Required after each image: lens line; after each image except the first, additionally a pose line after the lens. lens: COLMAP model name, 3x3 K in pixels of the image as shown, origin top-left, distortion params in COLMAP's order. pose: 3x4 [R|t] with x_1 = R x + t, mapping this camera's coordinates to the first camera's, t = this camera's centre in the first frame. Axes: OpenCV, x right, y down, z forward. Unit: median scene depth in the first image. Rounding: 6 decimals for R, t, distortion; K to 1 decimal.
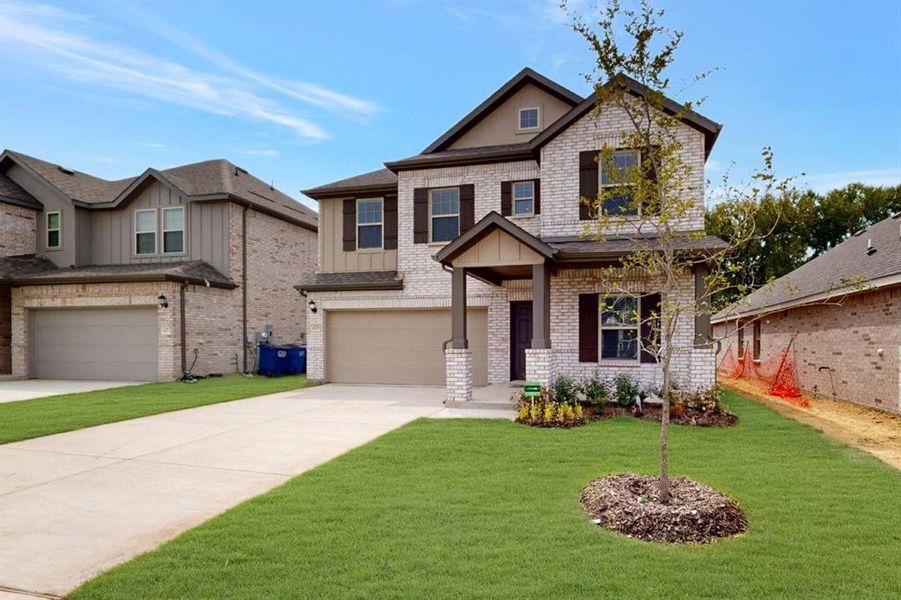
lens RADIAL K [[454.6, 0, 518.7], [0, 454.6, 345.0], [0, 0, 1]] dist [0.000507, 0.000103]
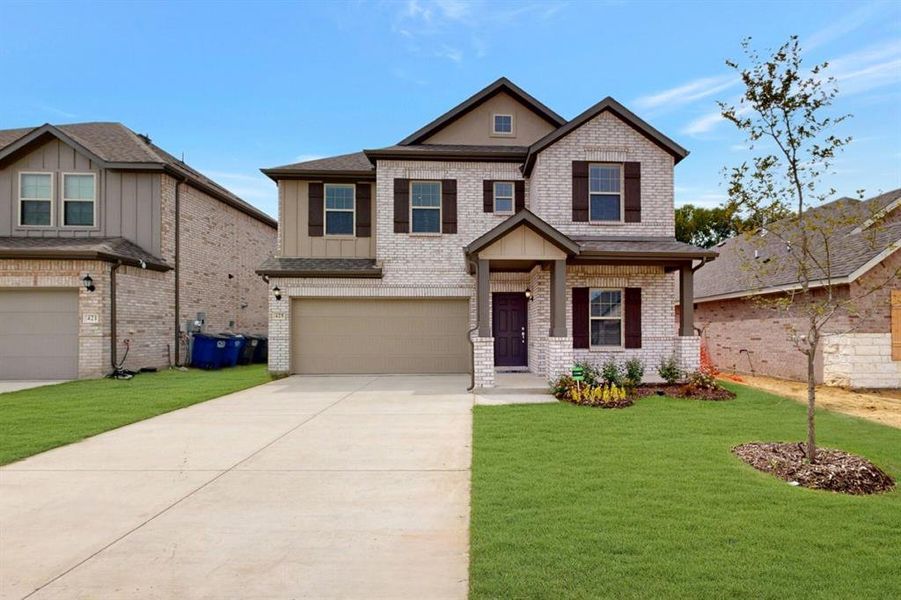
lens RADIAL K [[422.0, 0, 503.0], [0, 422.0, 325.3], [0, 0, 1]] dist [0.000642, 0.000250]
pose [[0.963581, 0.000458, 0.267415, -0.243087], [0.004297, 0.999843, -0.017195, -0.001820], [-0.267381, 0.017718, 0.963428, 0.040088]]
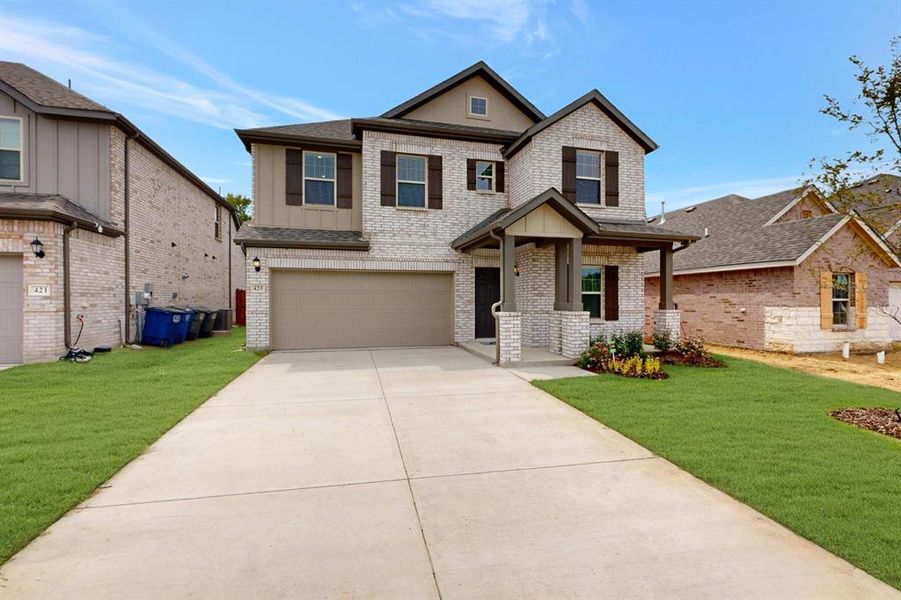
lens RADIAL K [[378.4, 0, 450.5], [0, 378.4, 300.0], [0, 0, 1]] dist [-0.000321, -0.000084]
pose [[0.897804, -0.000352, 0.440396, -0.450264], [0.003655, 0.999971, -0.006652, -0.009986], [-0.440381, 0.007581, 0.897779, 0.186971]]
